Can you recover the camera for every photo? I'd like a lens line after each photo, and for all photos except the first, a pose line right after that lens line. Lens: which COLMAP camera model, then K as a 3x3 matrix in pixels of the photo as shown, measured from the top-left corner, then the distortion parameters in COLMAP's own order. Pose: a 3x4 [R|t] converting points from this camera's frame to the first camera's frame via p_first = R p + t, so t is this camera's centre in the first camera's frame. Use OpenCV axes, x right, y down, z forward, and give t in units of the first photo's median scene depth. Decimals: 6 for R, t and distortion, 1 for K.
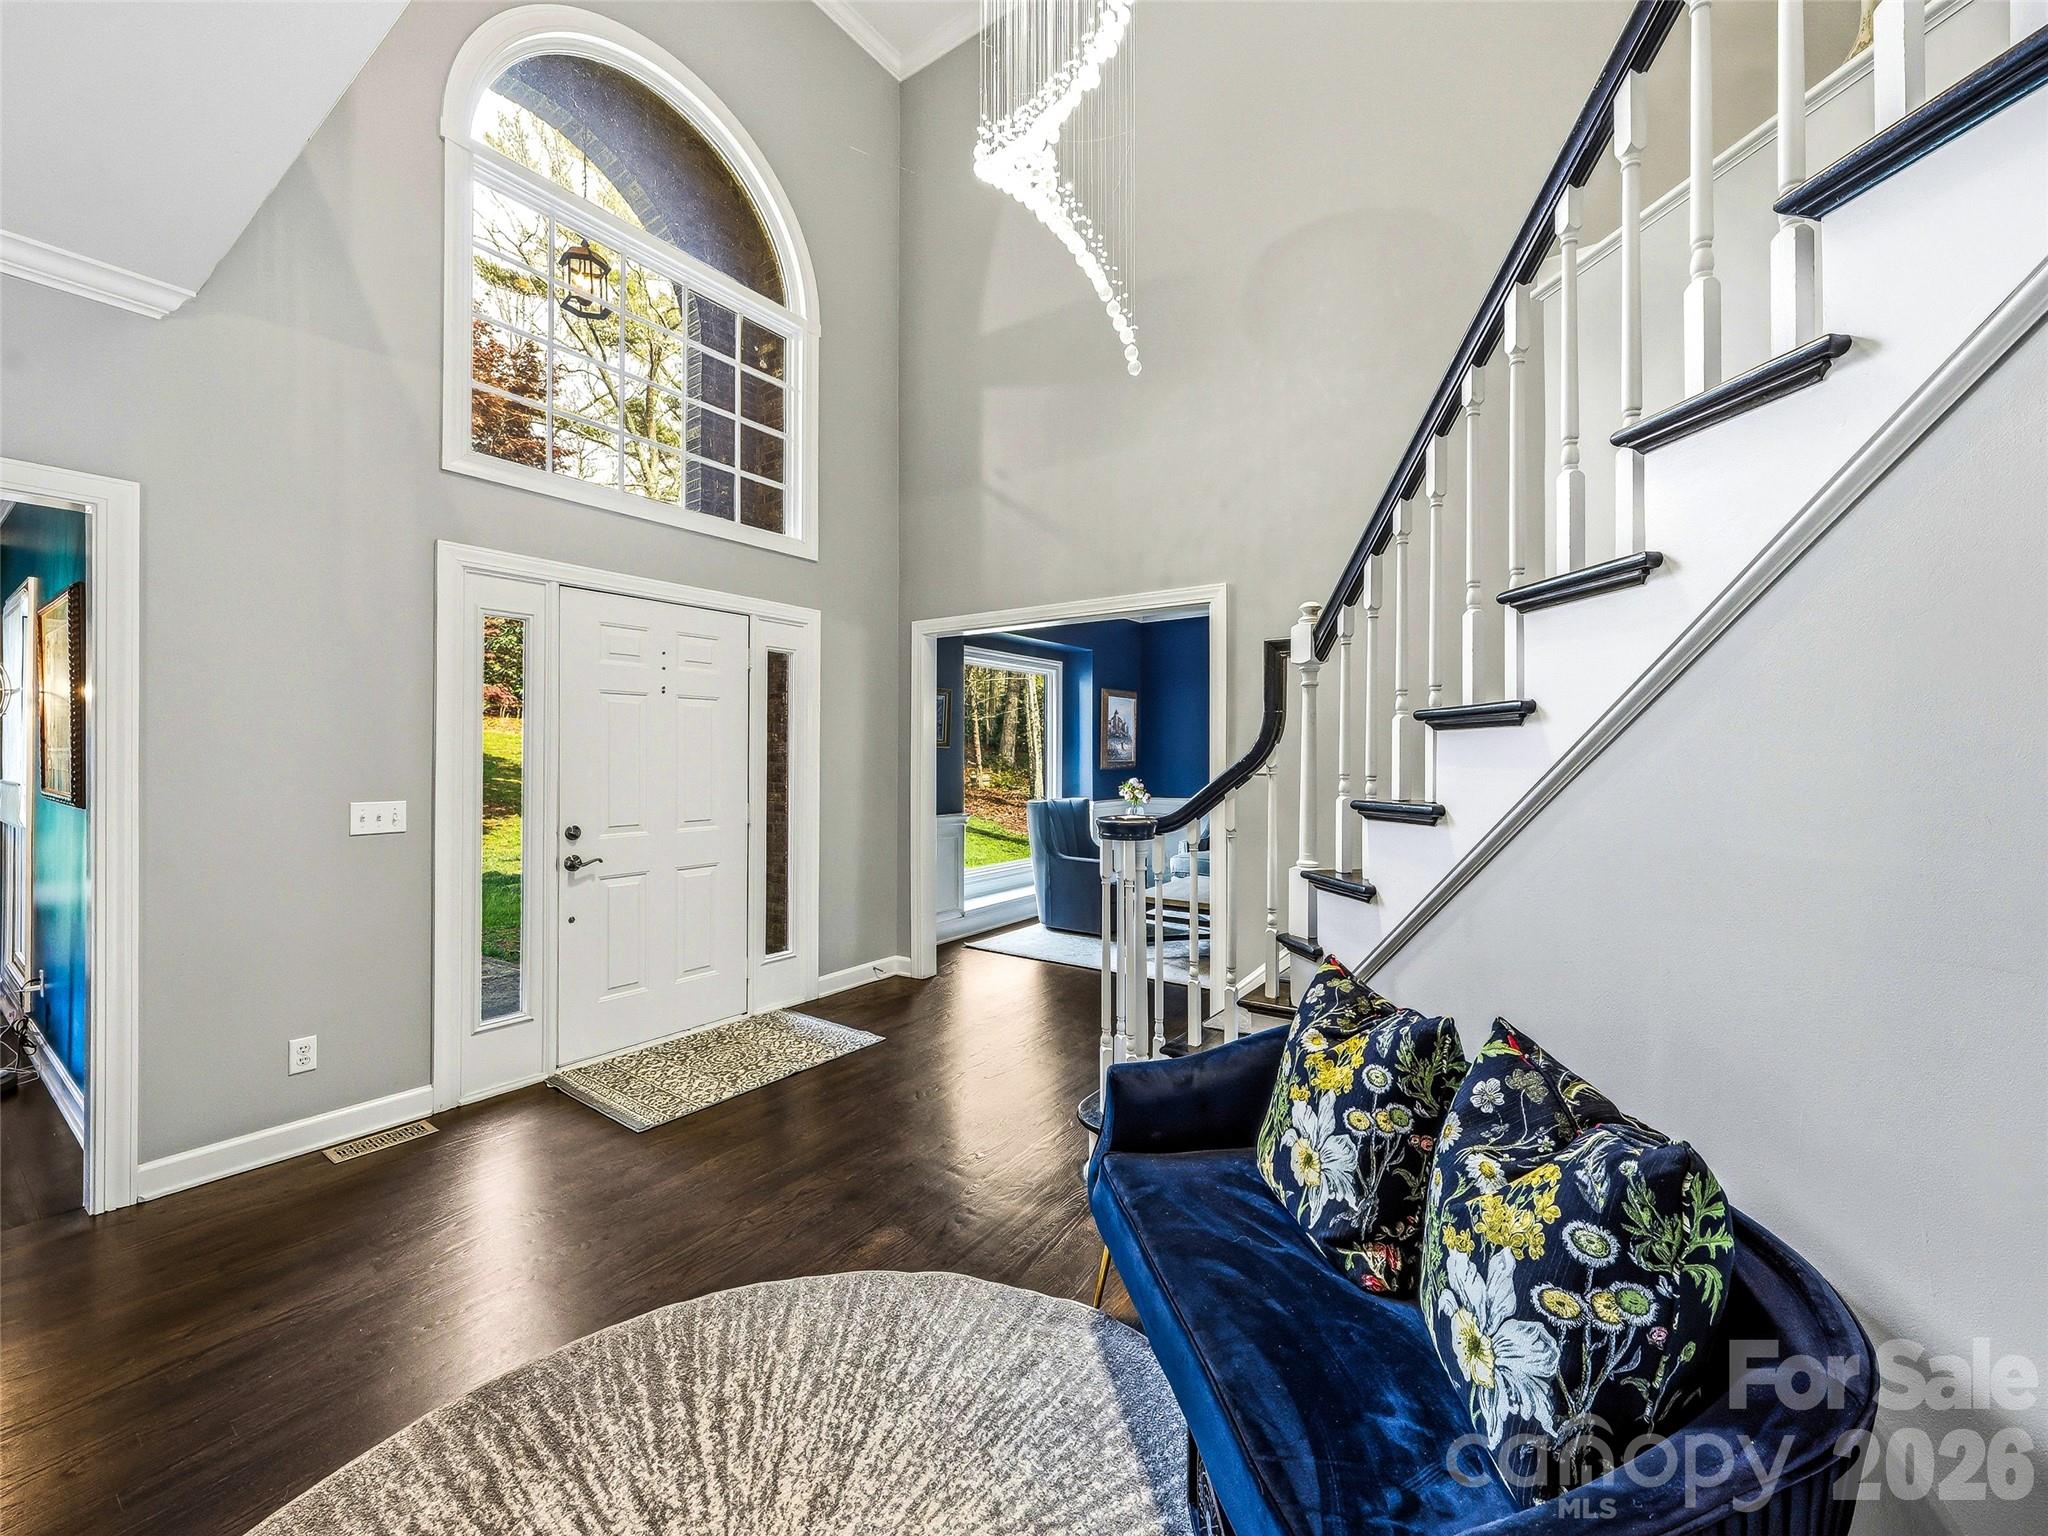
lens RADIAL K [[769.8, 0, 1014.7], [0, 769.8, 760.8], [0, 0, 1]] dist [0.001478, 0.000208]
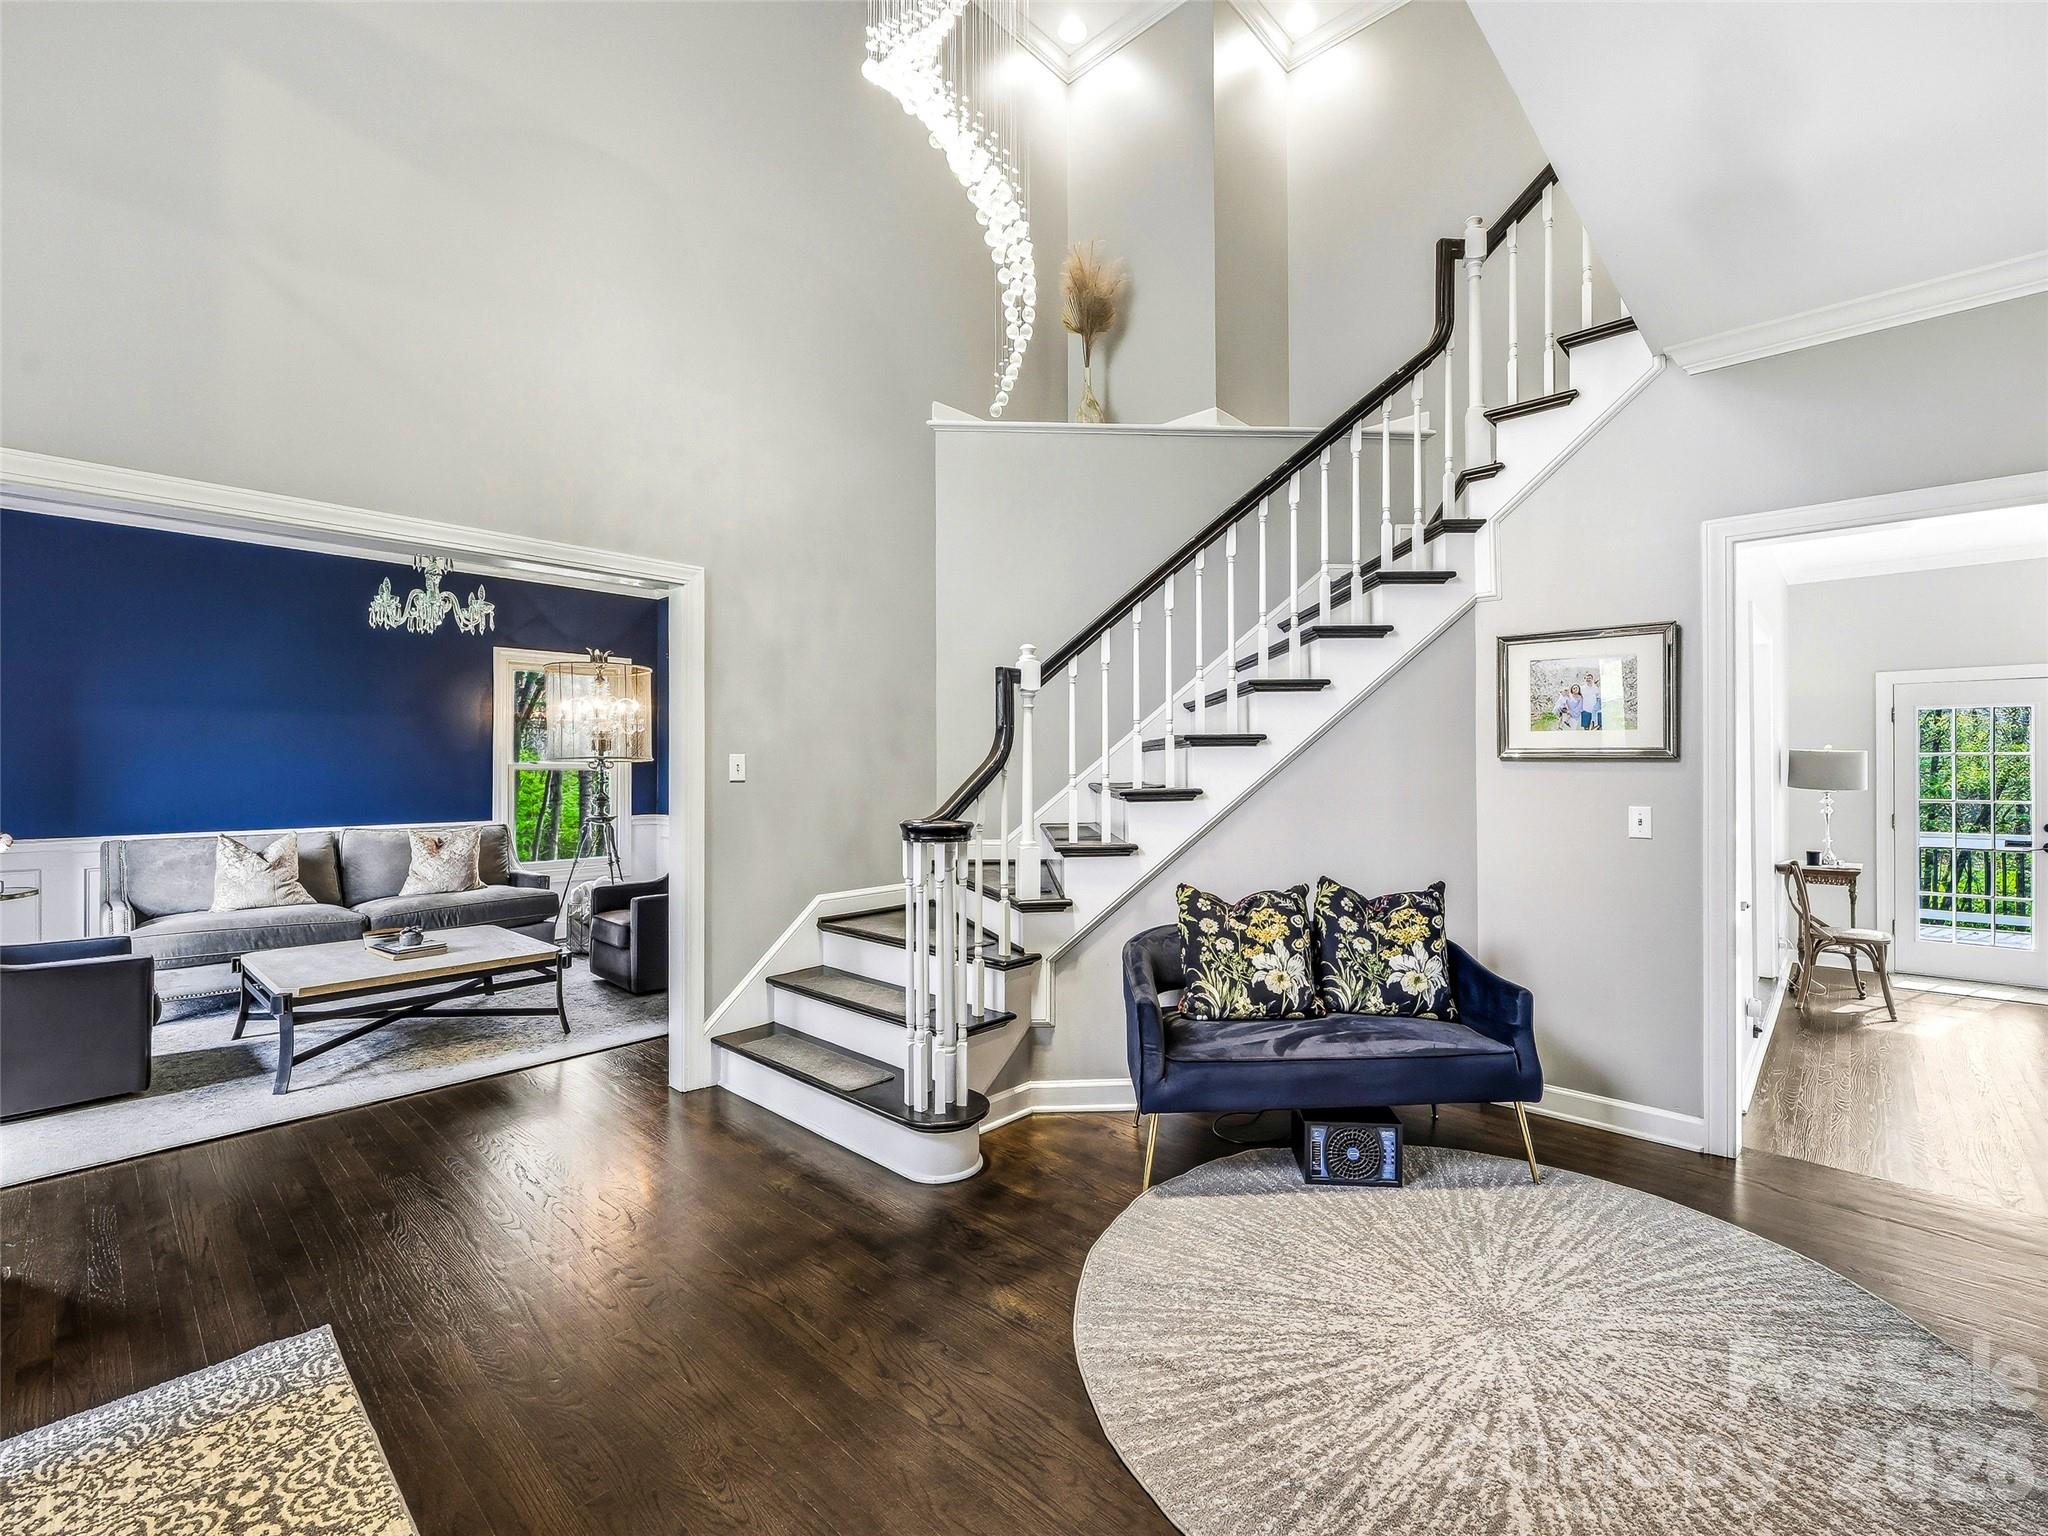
lens RADIAL K [[887.4, 0, 1028.0], [0, 887.4, 761.8], [0, 0, 1]] dist [-0.001028, 0.000035]
pose [[0.156759, 0.006296, 0.987617, -1.094824], [0.005621, 0.999958, -0.007267, 0.005116], [-0.987621, 0.006690, 0.156717, 0.756069]]
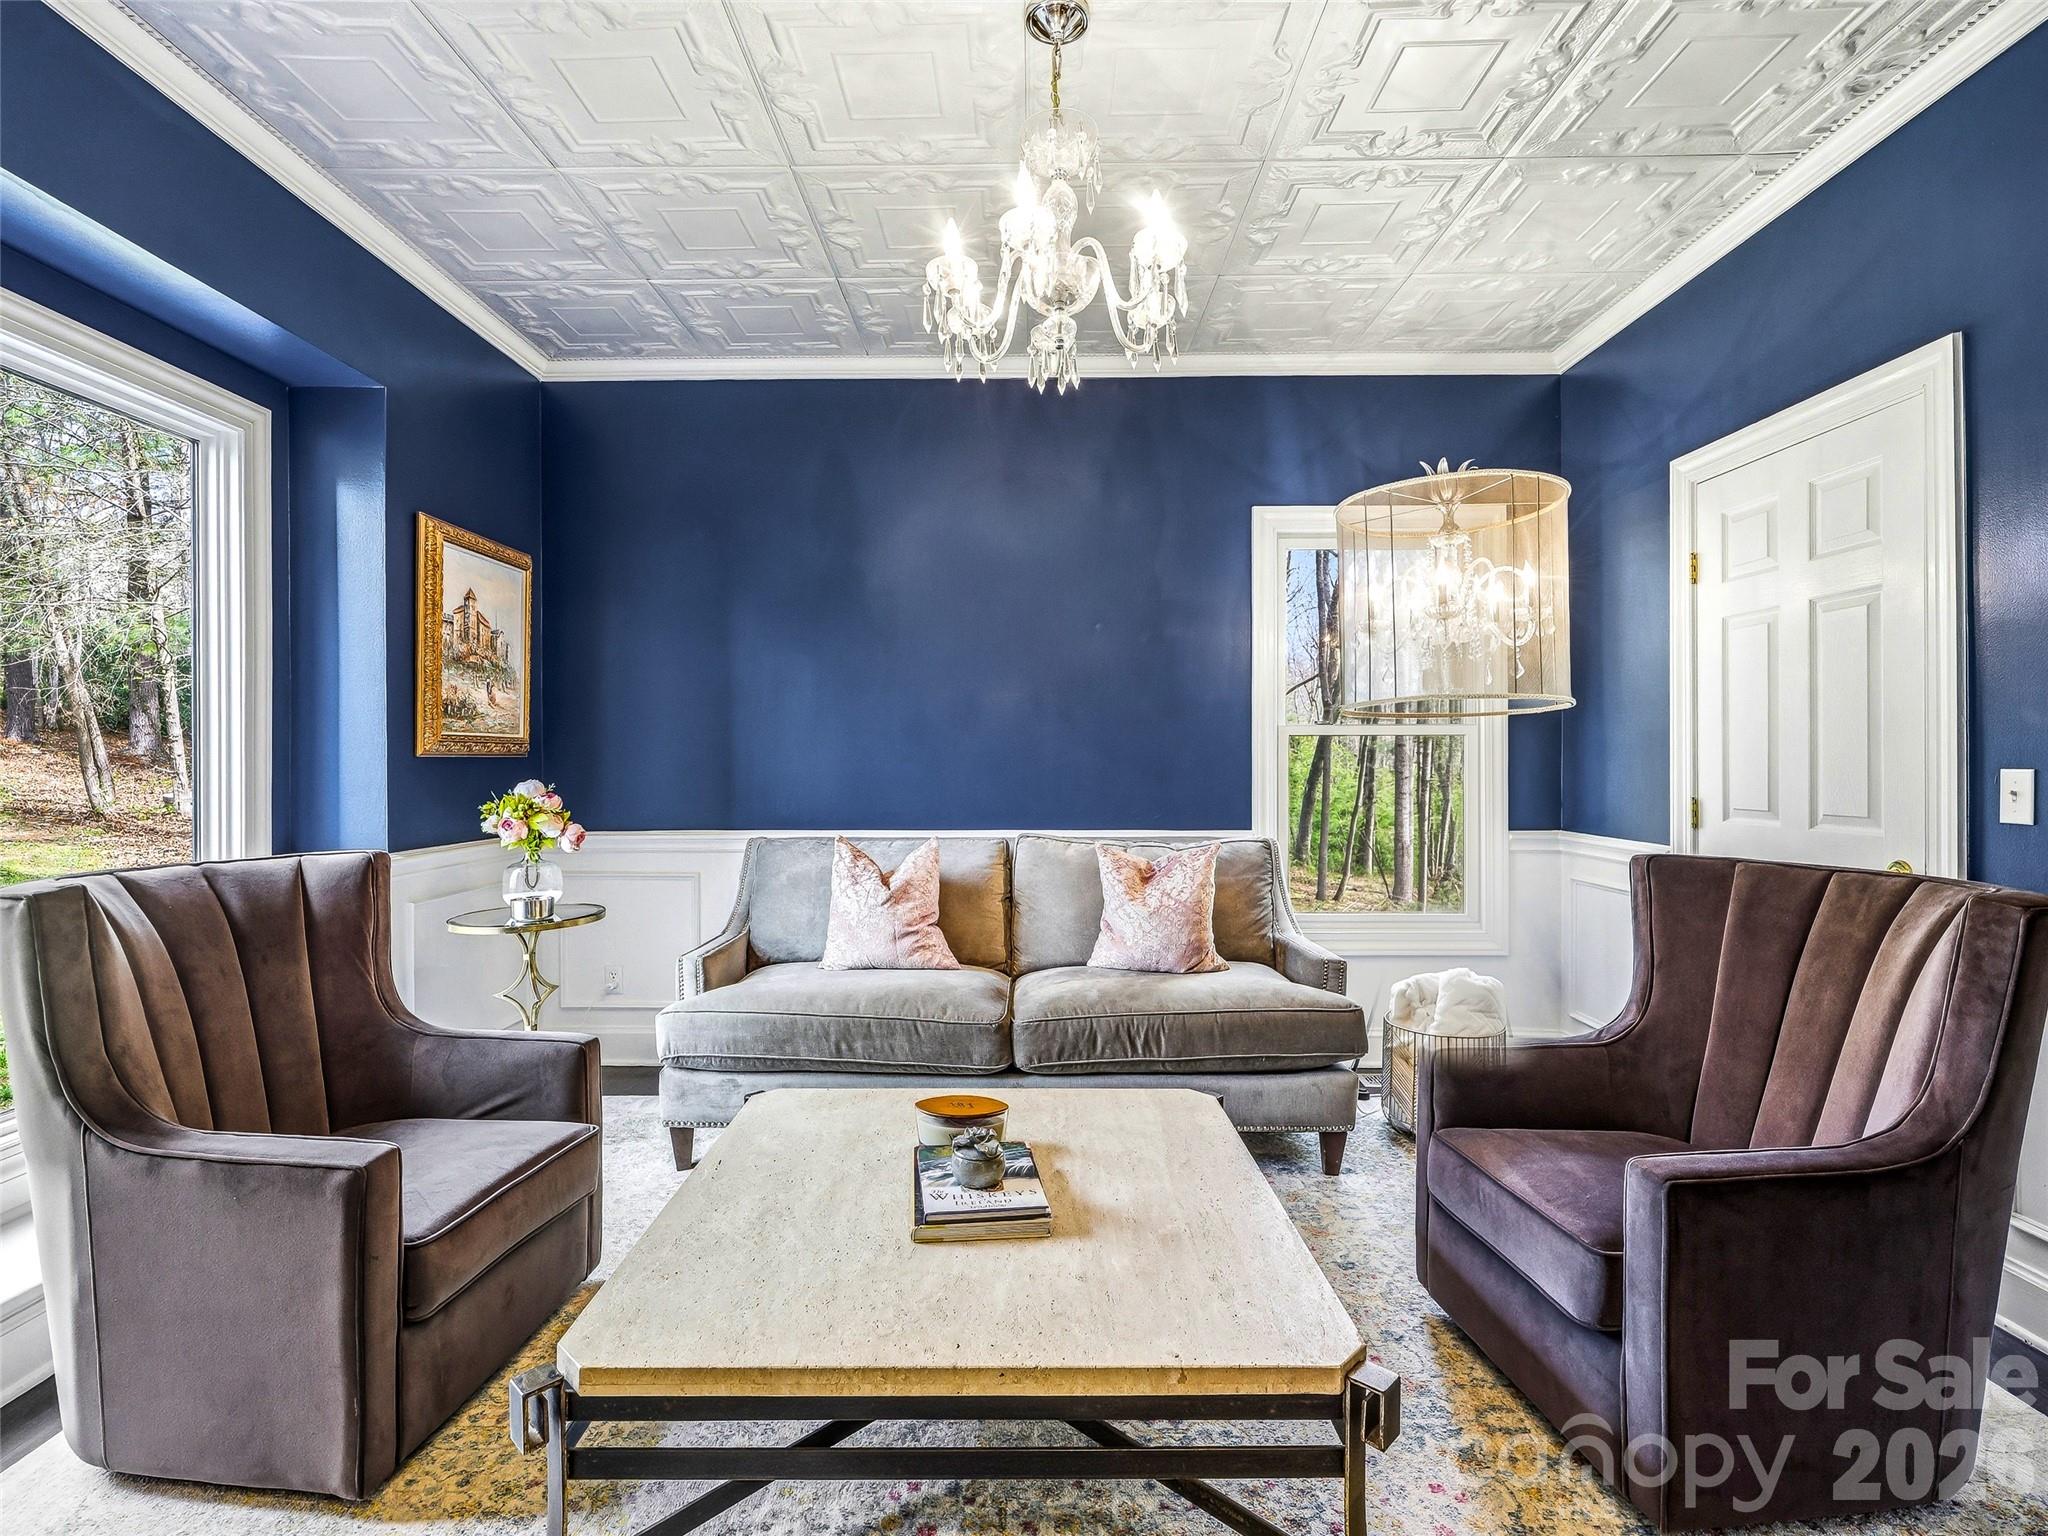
lens RADIAL K [[924.4, 0, 1025.6], [0, 924.4, 766.4], [0, 0, 1]] dist [-0.024286, -0.000194]
pose [[0.834901, 0.002870, 0.550393, 0.427401], [0.003407, 0.999940, -0.010381, 0.075588], [-0.550390, 0.010542, 0.834841, 1.917437]]
